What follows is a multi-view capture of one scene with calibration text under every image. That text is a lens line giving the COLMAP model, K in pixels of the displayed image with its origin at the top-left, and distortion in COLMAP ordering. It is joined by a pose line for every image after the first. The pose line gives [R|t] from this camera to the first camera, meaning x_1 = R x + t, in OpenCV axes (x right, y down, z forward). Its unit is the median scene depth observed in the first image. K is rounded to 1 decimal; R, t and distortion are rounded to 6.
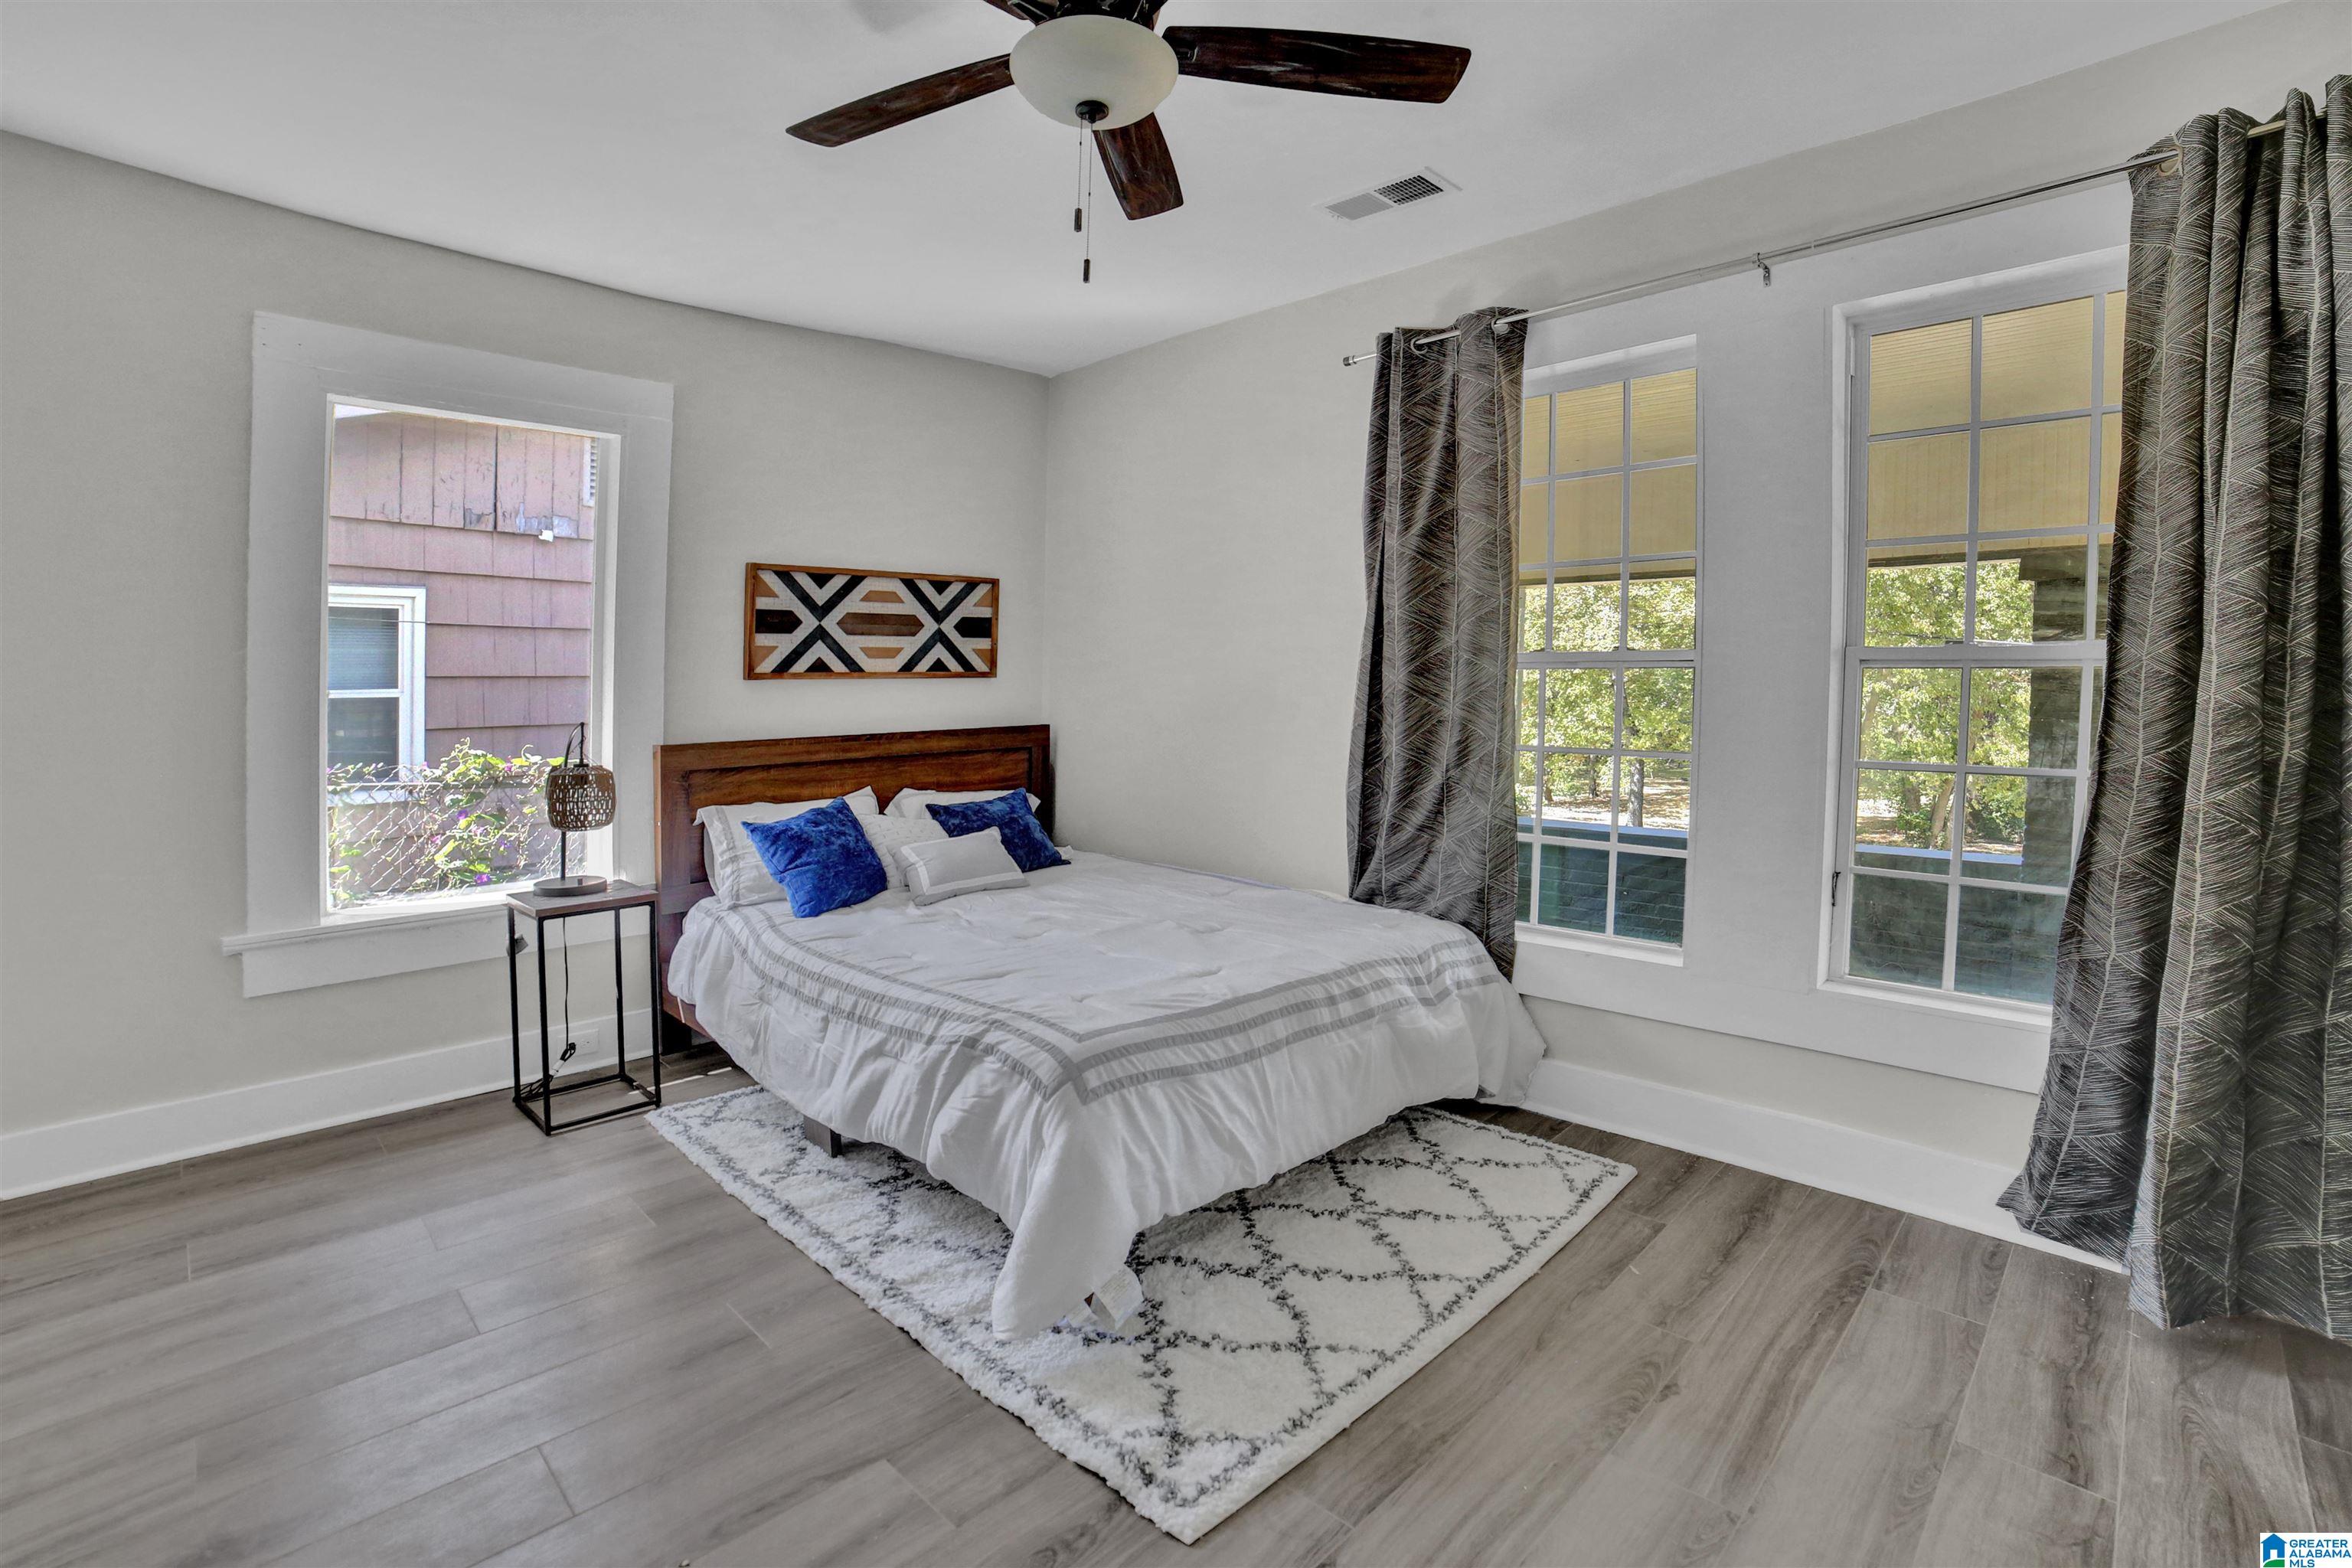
lens RADIAL K [[1052.6, 0, 1200.9], [0, 1052.6, 699.3], [0, 0, 1]] dist [-0.065935, 0.000037]
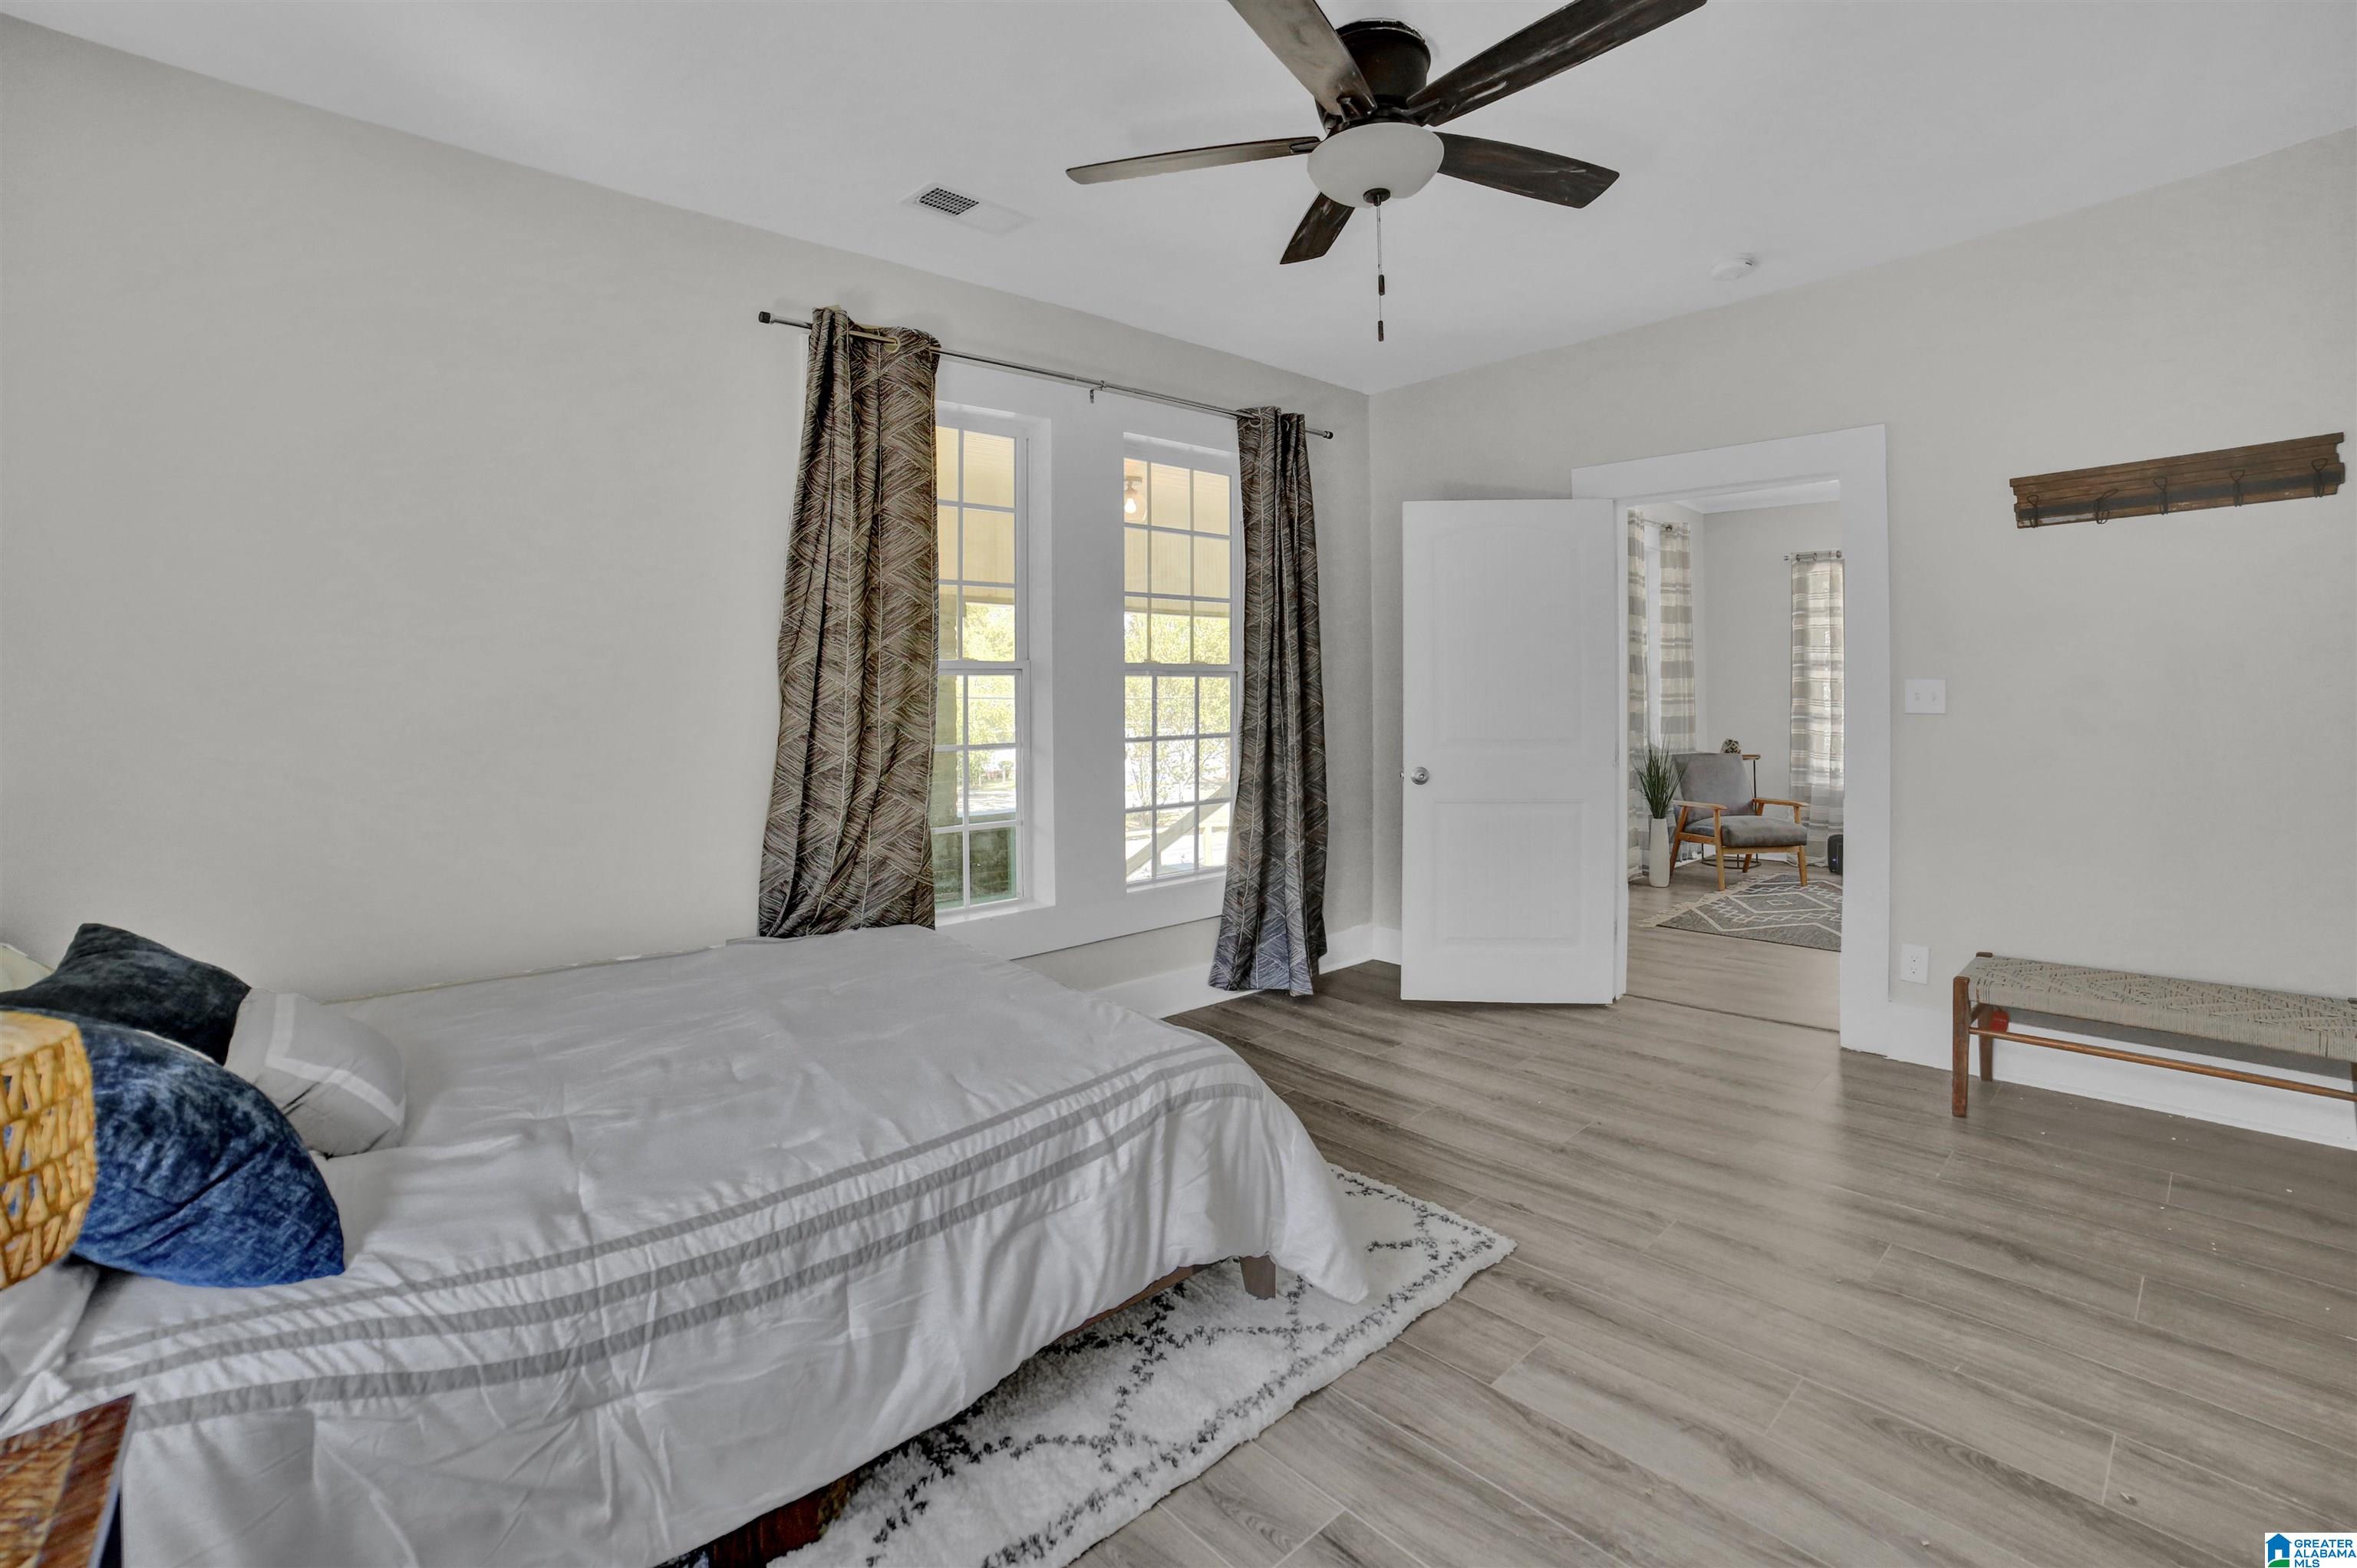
lens RADIAL K [[1054.7, 0, 1203.4], [0, 1054.7, 699.1], [0, 0, 1]] dist [-0.065935, 0.000037]
pose [[0.050300, -0.003194, 0.998729, -0.784475], [0.016621, 0.999859, 0.002361, -0.002045], [-0.998596, 0.016481, 0.050346, 0.678495]]
